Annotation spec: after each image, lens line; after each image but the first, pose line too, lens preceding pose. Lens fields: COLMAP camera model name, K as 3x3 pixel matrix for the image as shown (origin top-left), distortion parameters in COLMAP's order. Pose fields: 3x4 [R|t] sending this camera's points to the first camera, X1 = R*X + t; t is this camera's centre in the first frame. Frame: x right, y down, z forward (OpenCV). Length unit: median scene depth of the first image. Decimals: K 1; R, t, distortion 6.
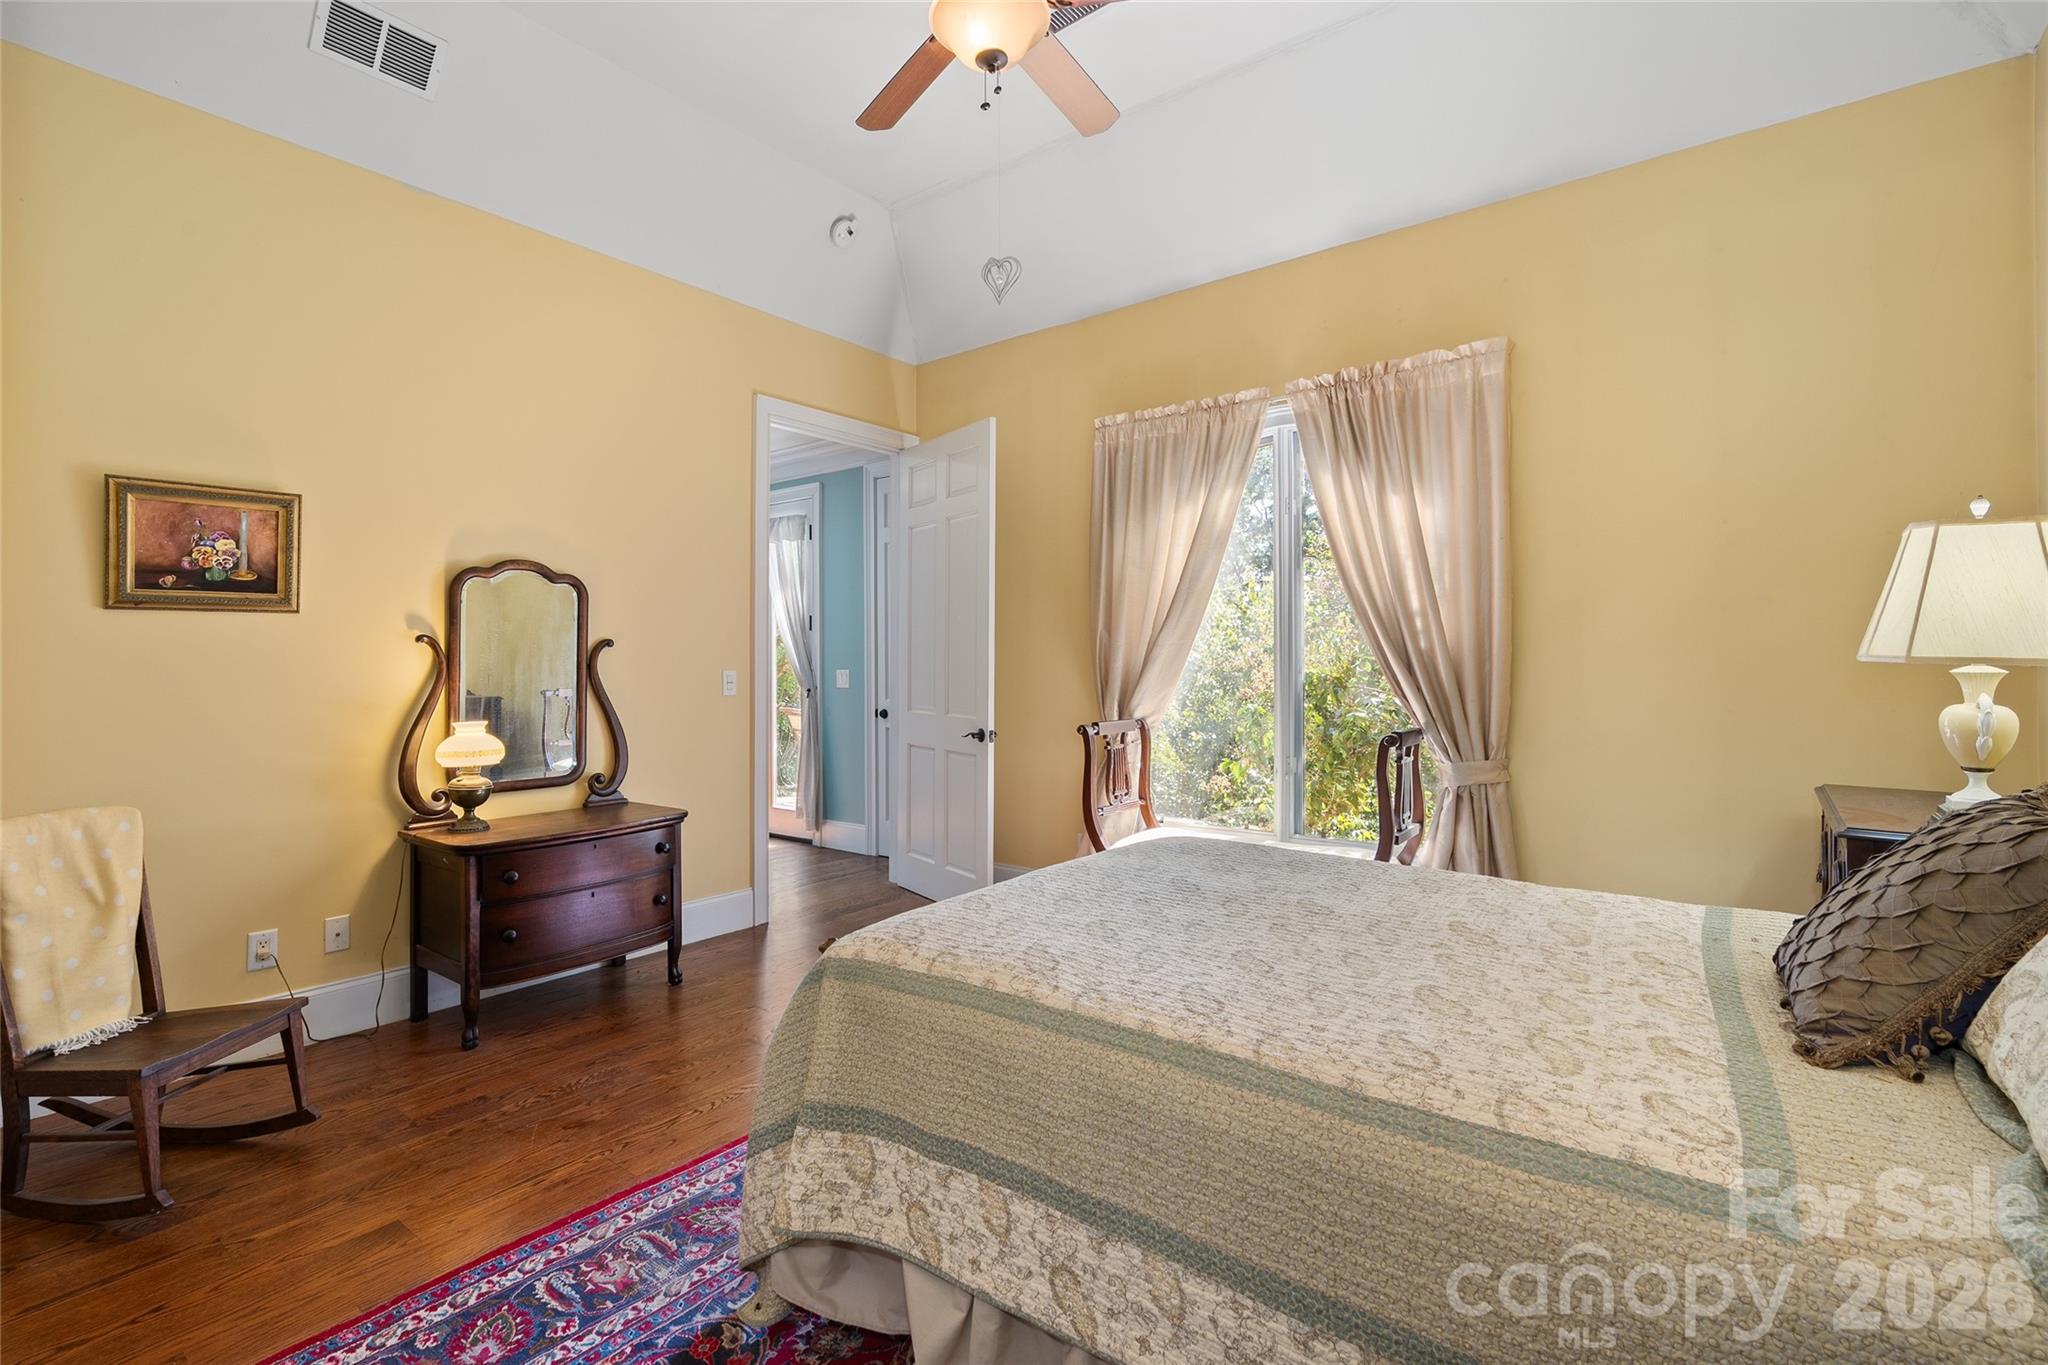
lens RADIAL K [[920.6, 0, 1029.6], [0, 920.6, 661.7], [0, 0, 1]] dist [-0.004510, -0.000319]
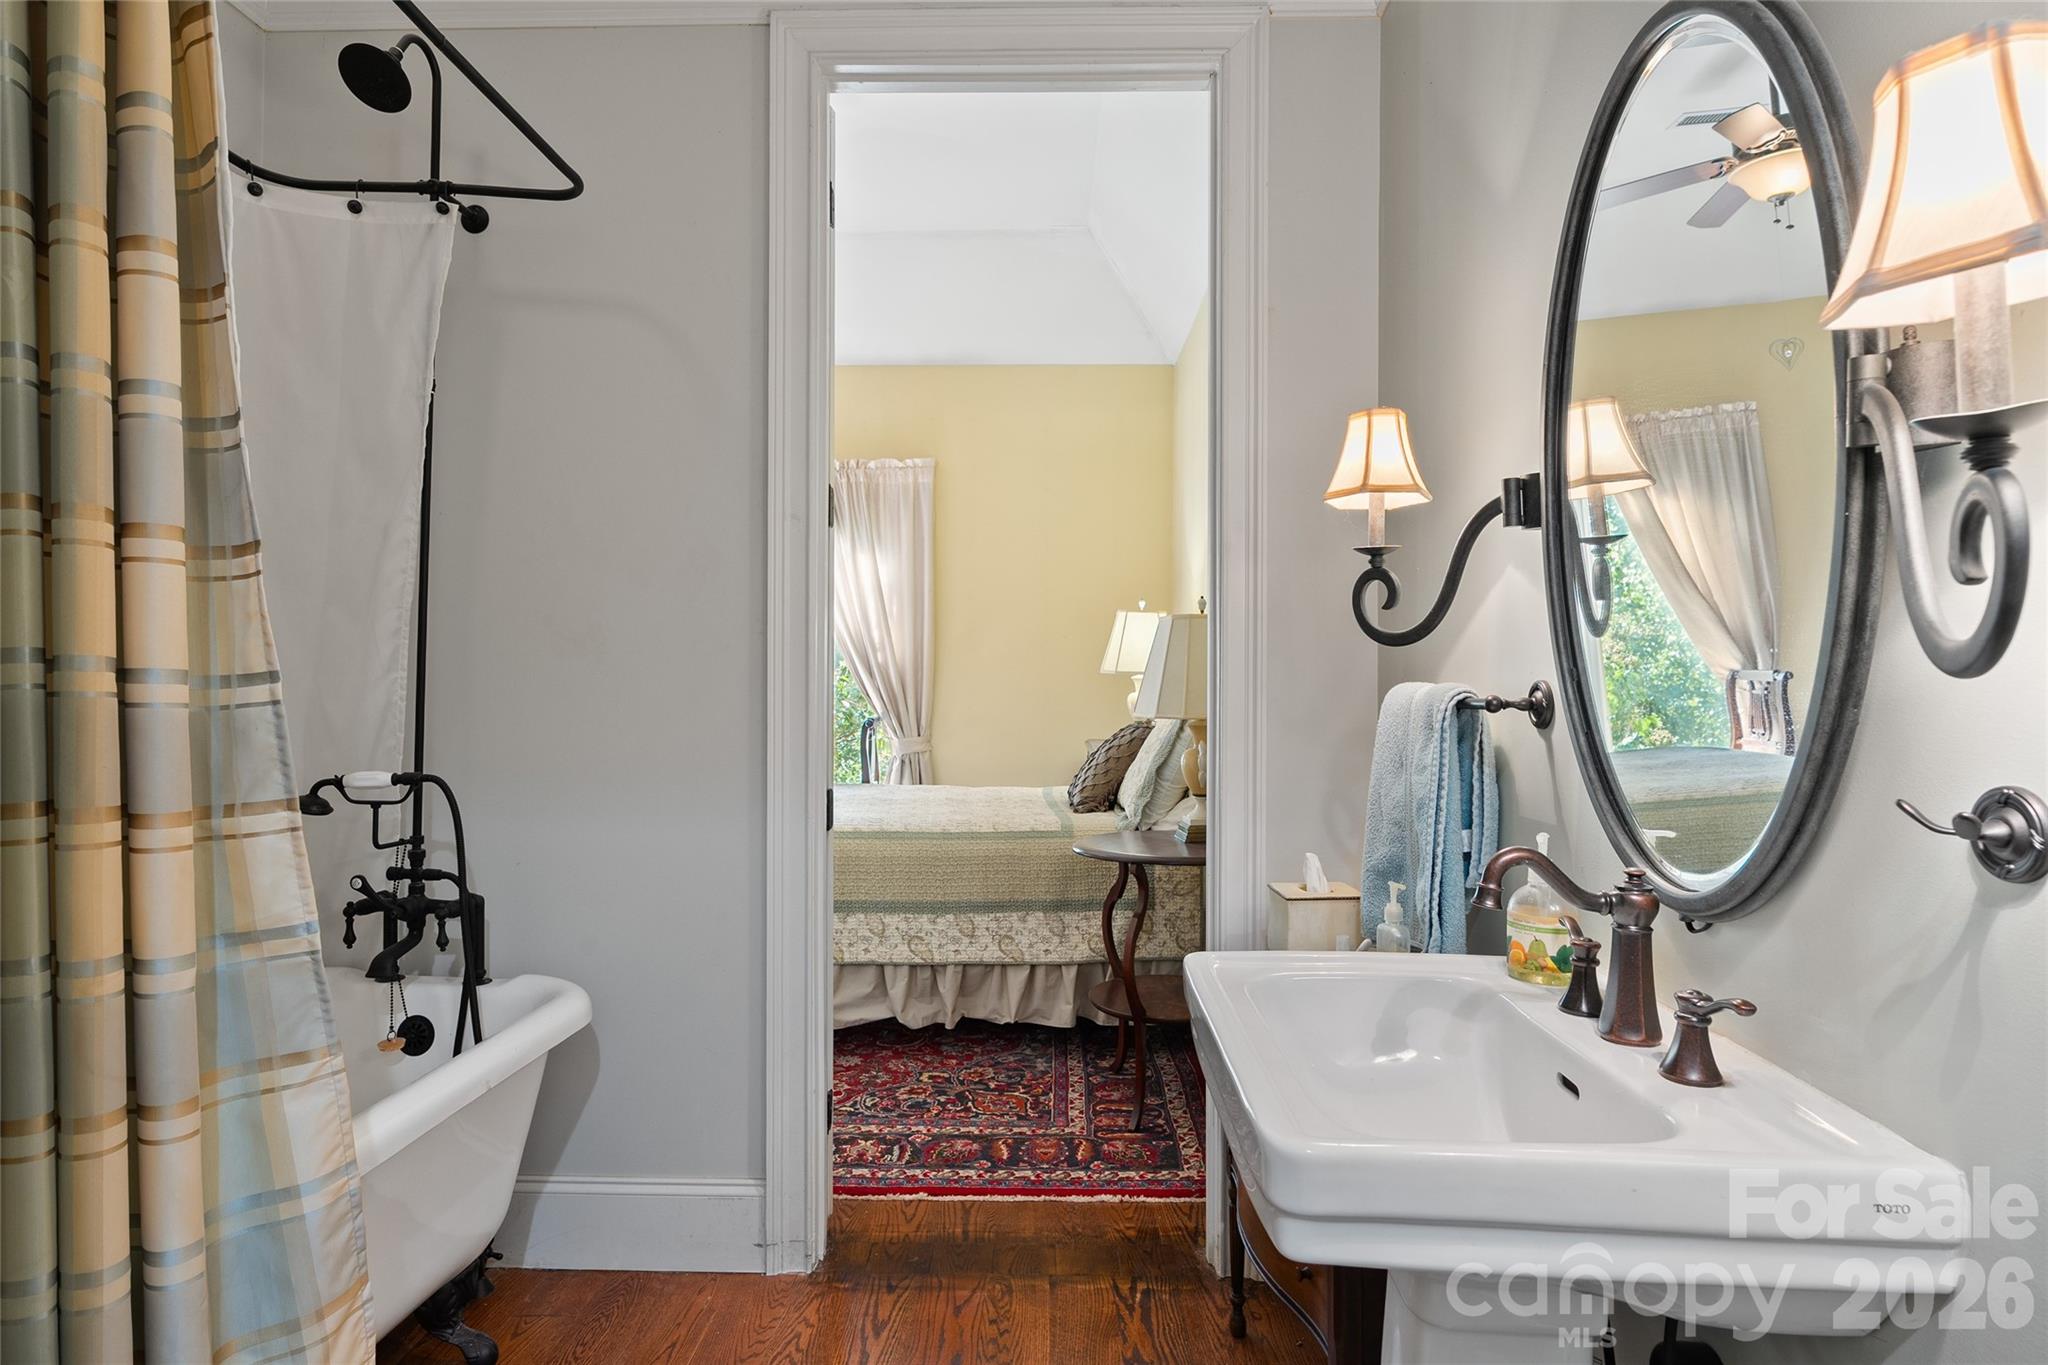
lens RADIAL K [[1139.2, 0, 1022.3], [0, 1139.2, 692.1], [0, 0, 1]] dist [-0.005540, -0.000848]
pose [[0.800136, -0.002087, 0.599815, -0.851078], [-0.010572, 0.999790, 0.017582, -0.001278], [-0.599725, -0.020409, 0.799946, -1.038979]]
